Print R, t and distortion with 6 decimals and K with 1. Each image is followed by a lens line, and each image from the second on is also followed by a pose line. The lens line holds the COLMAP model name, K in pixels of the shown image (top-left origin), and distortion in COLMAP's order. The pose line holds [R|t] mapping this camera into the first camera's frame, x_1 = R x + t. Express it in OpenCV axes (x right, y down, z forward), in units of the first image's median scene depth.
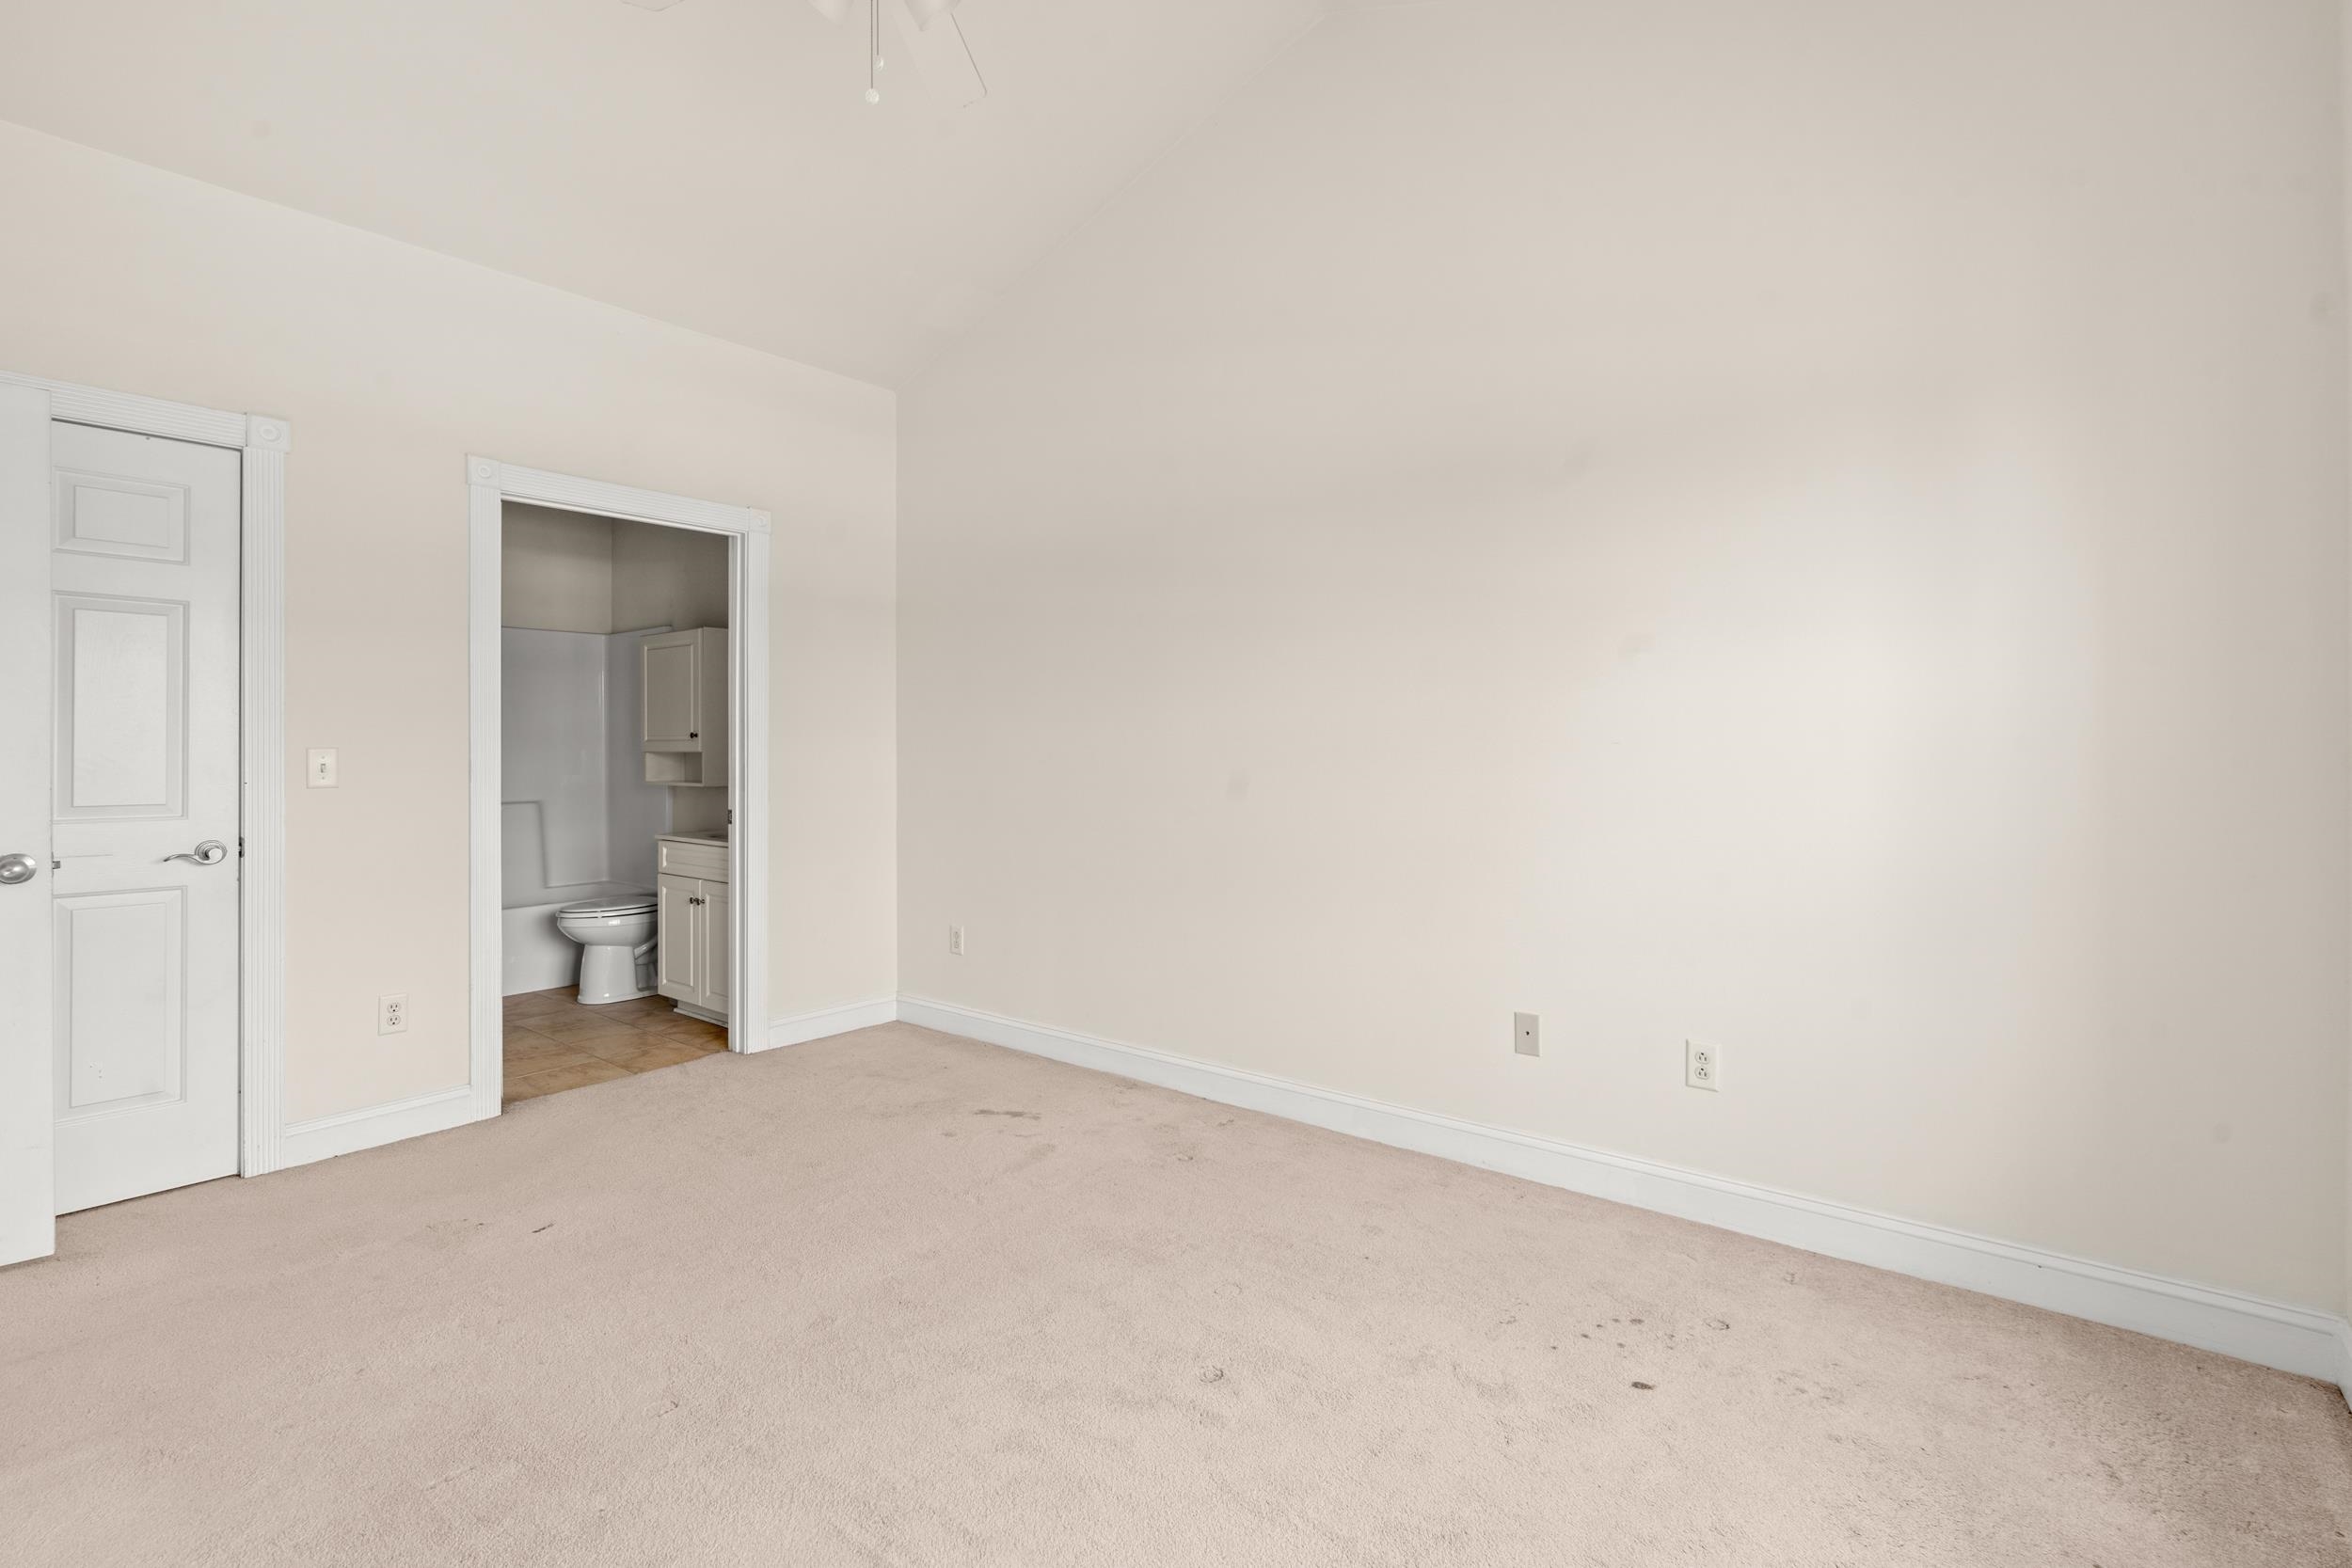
lens RADIAL K [[1072.1, 0, 1167.9], [0, 1072.1, 773.0], [0, 0, 1]] dist [-0.002489, 0.000111]
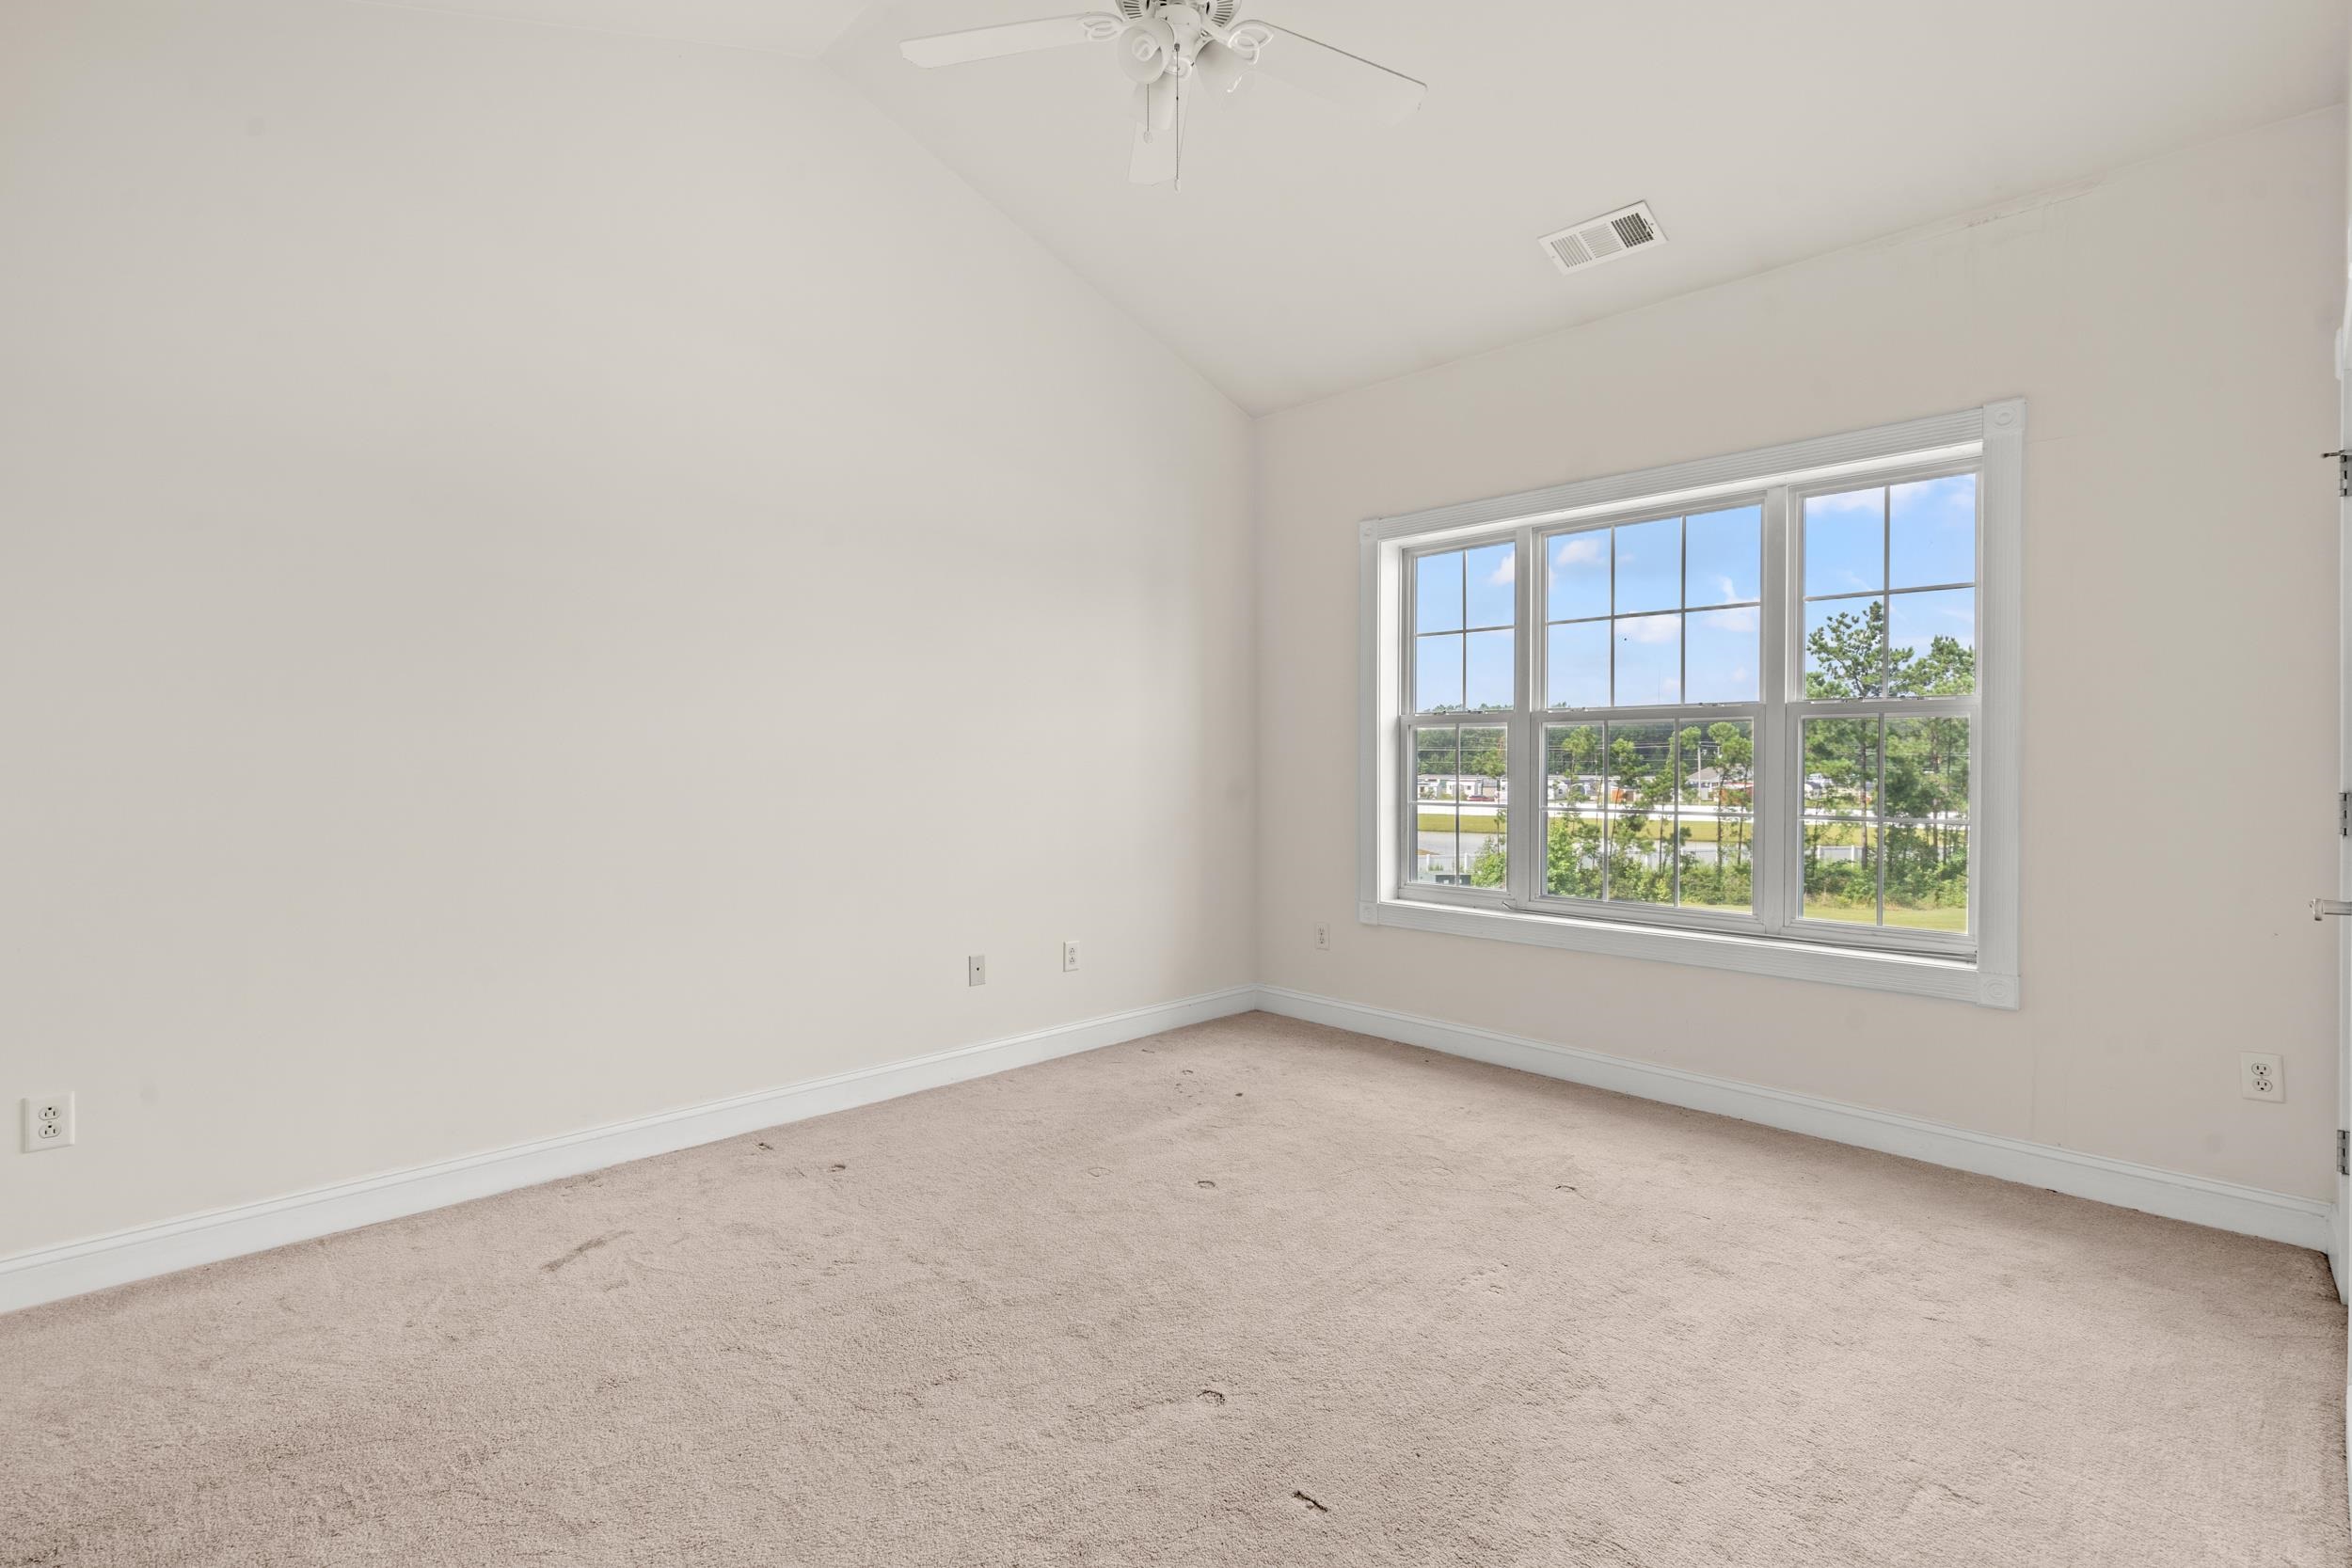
lens RADIAL K [[1072.1, 0, 1167.9], [0, 1072.1, 773.0], [0, 0, 1]] dist [-0.002489, 0.000111]
pose [[0.129255, -0.013103, 0.991525, -0.884479], [0.021015, 0.999724, 0.010472, -0.013156], [-0.991389, 0.019483, 0.129494, 0.528163]]
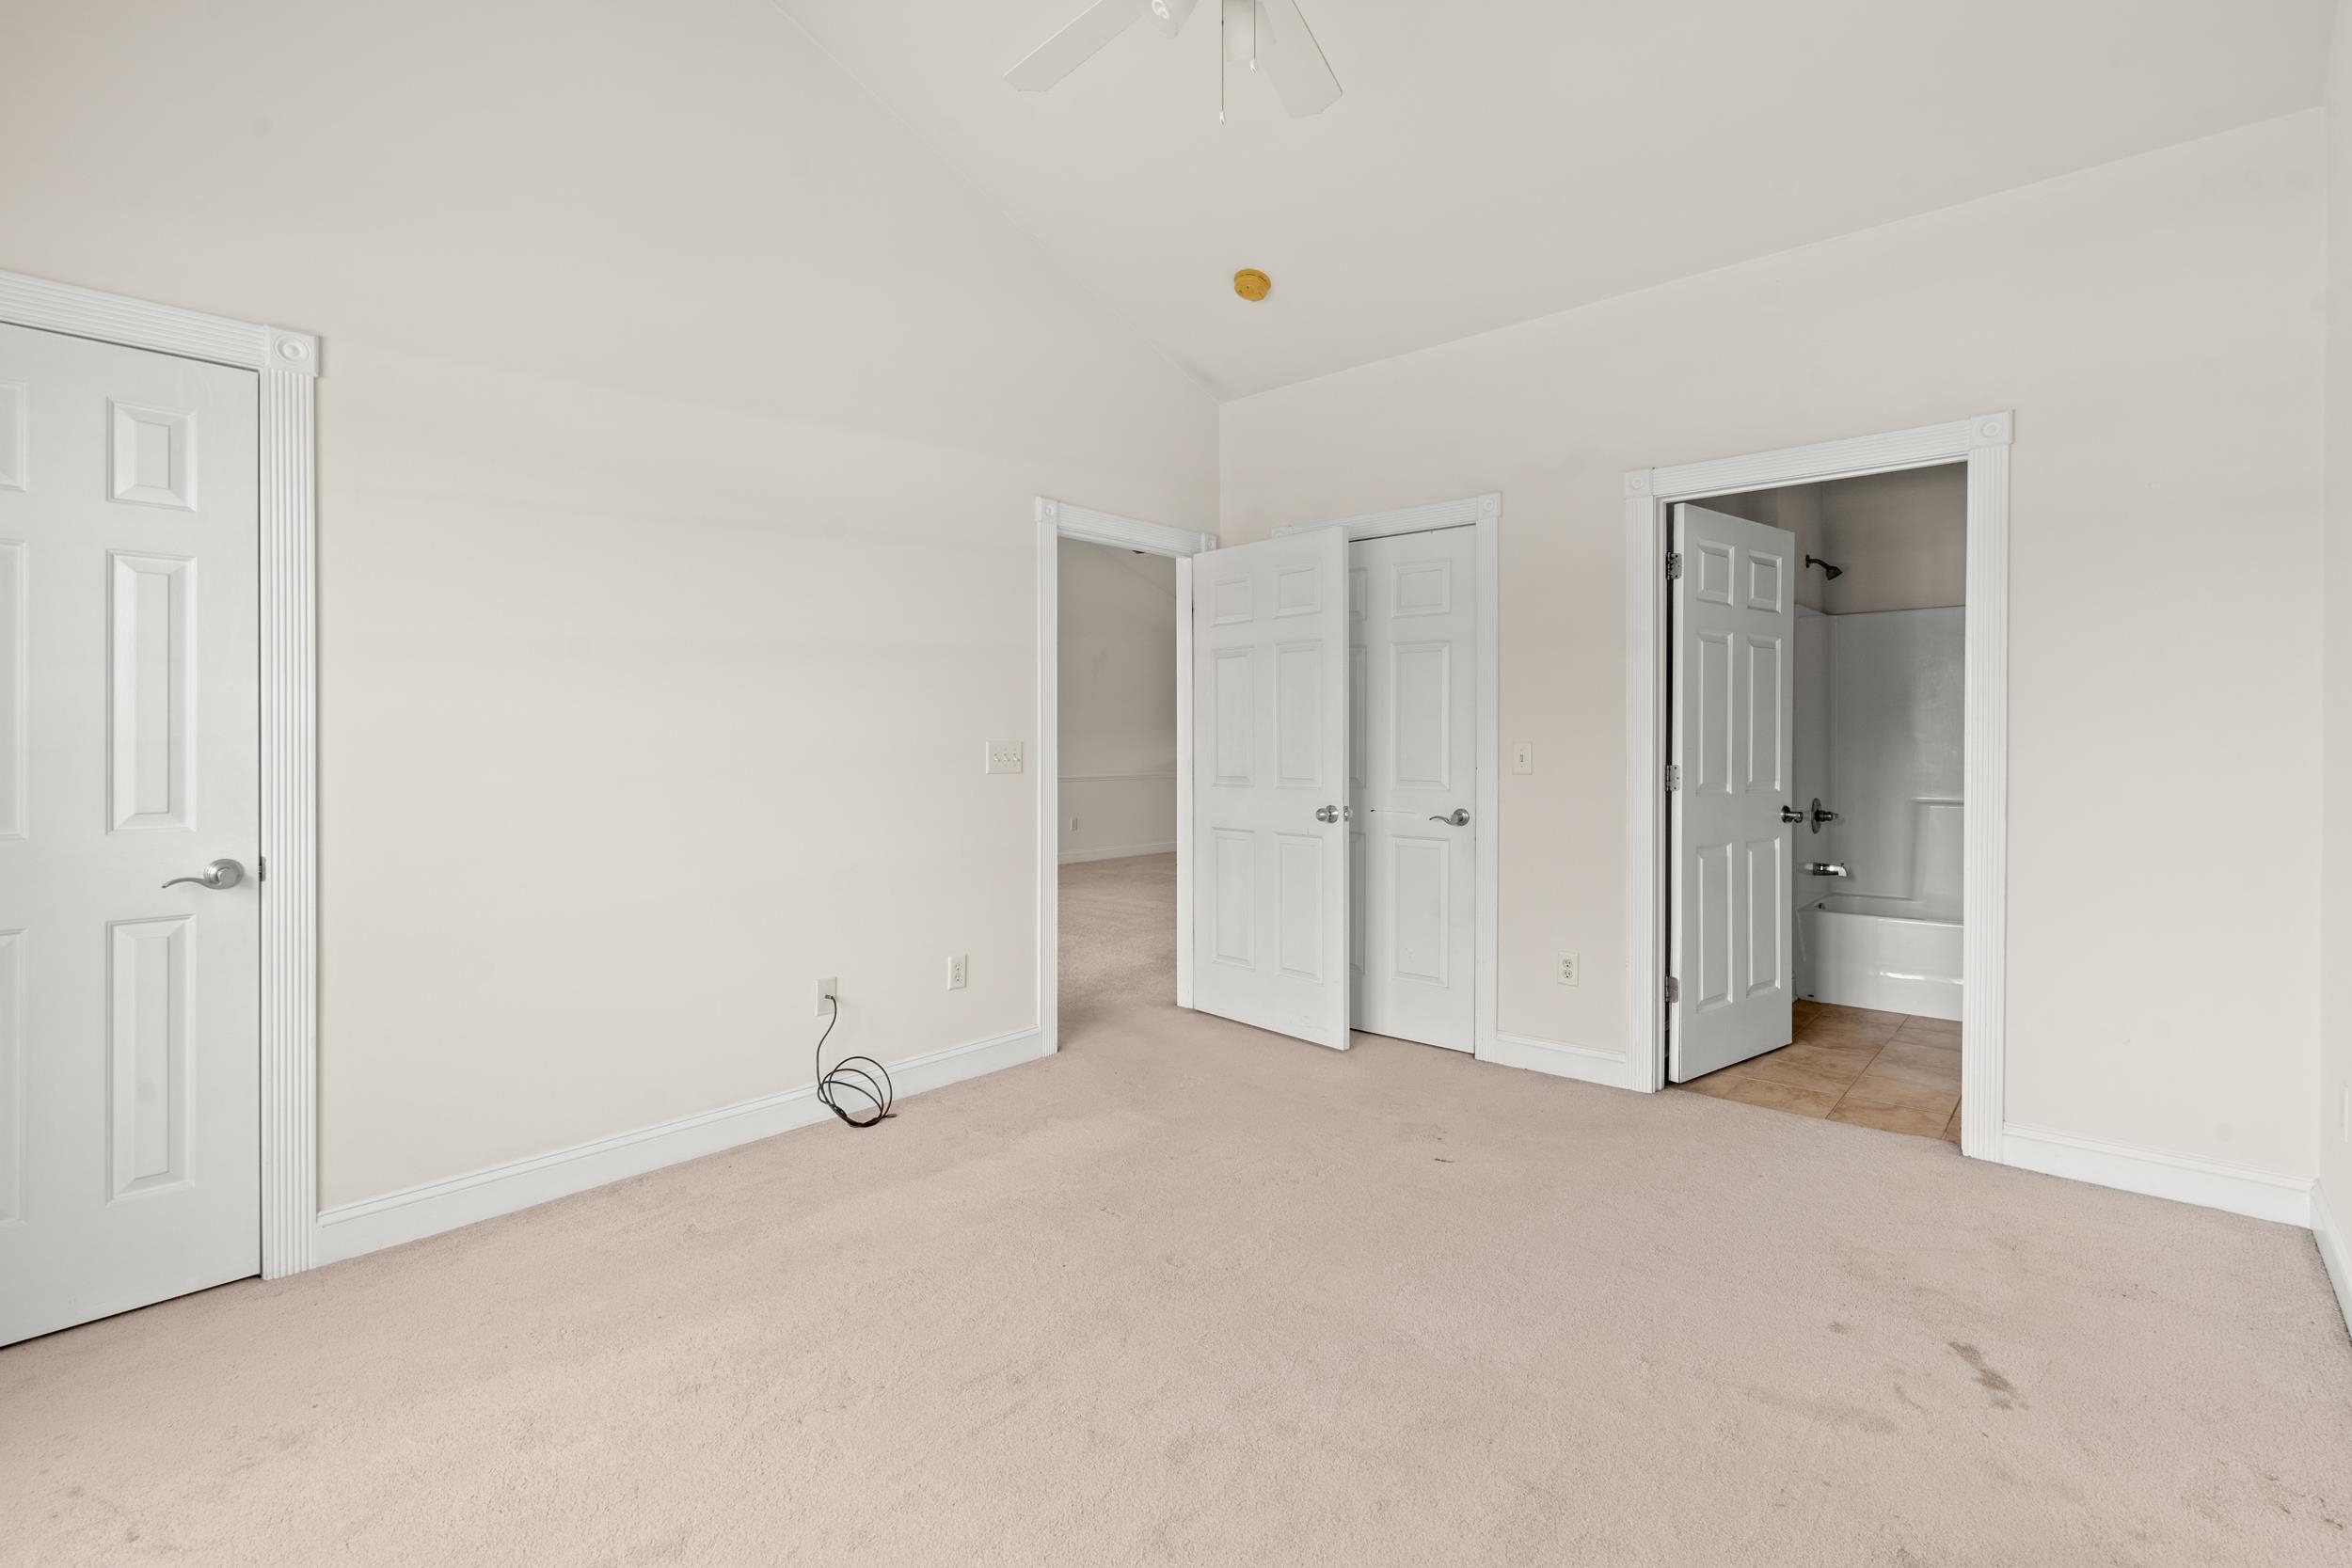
lens RADIAL K [[1072.1, 0, 1167.9], [0, 1072.1, 773.0], [0, 0, 1]] dist [-0.002489, 0.000111]
pose [[-0.054900, 0.025056, -0.998177, 0.469379], [-0.020393, 0.999448, 0.026209, -0.011290], [0.998284, 0.021795, -0.054359, 0.624273]]
